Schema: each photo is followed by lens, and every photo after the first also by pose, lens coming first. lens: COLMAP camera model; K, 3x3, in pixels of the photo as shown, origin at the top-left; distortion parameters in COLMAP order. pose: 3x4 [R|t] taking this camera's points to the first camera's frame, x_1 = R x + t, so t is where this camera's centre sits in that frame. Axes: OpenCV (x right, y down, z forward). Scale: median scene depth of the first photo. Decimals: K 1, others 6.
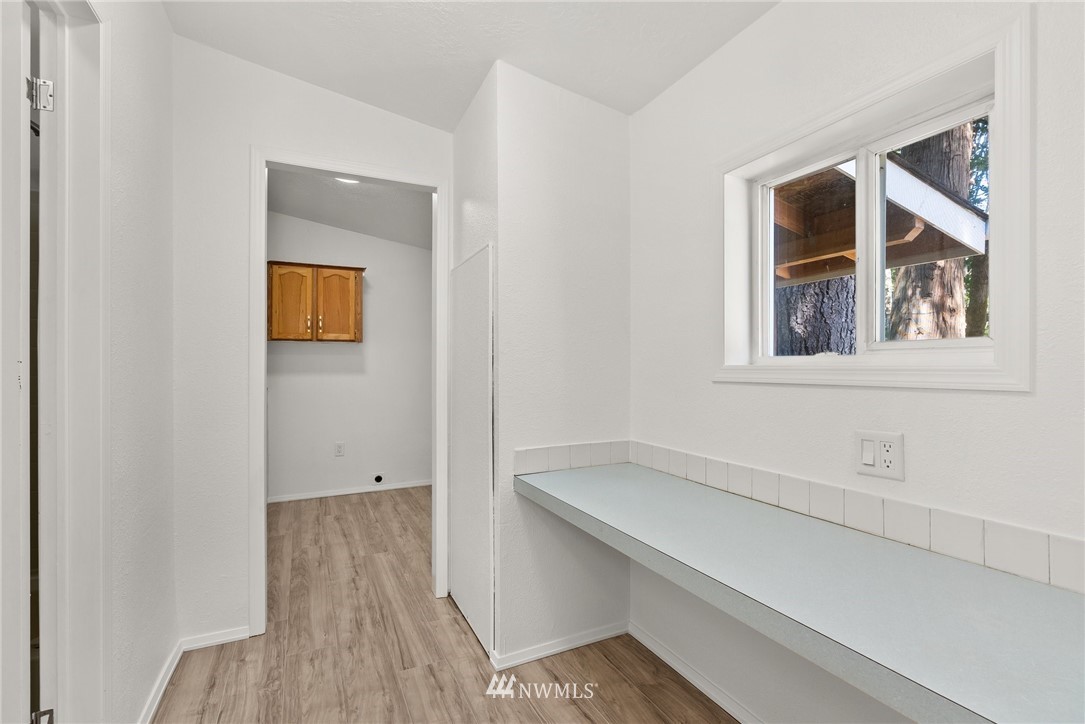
lens RADIAL K [[480.6, 0, 545.5], [0, 480.6, 365.4], [0, 0, 1]] dist [-0.025336, 0.001194]
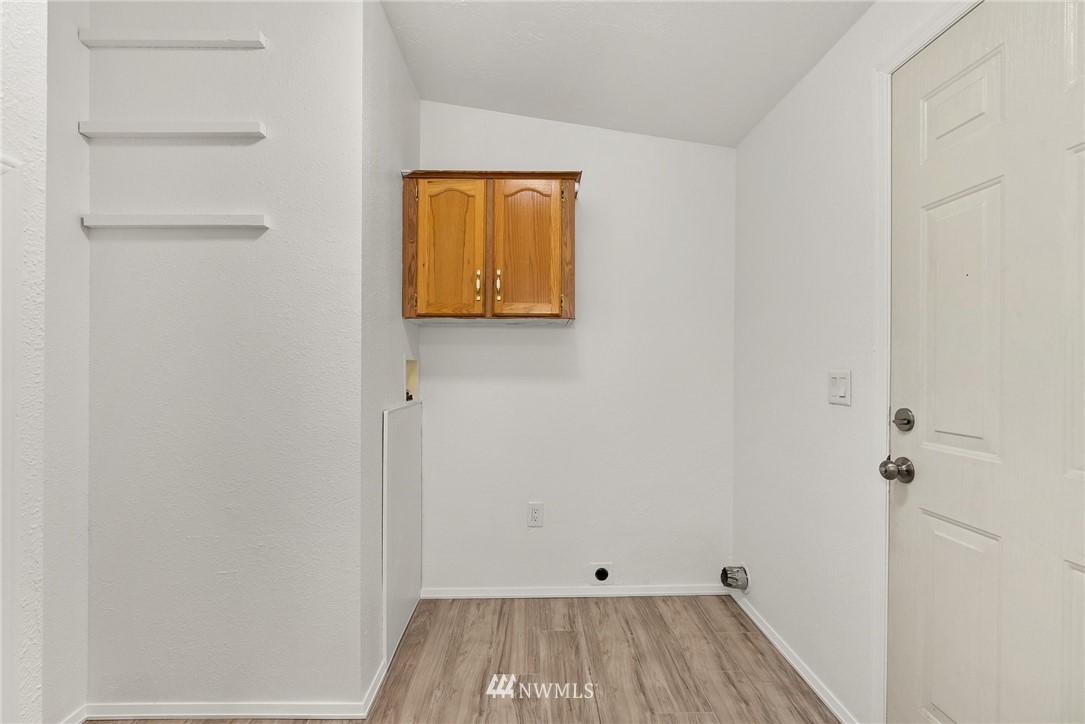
lens RADIAL K [[480.6, 0, 542.1], [0, 480.6, 364.7], [0, 0, 1]] dist [-0.025336, 0.001194]
pose [[0.905573, -0.000065, -0.424190, -0.203885], [-0.003845, 0.999958, -0.008362, 0.005347], [0.424173, 0.009203, 0.905534, 0.542152]]
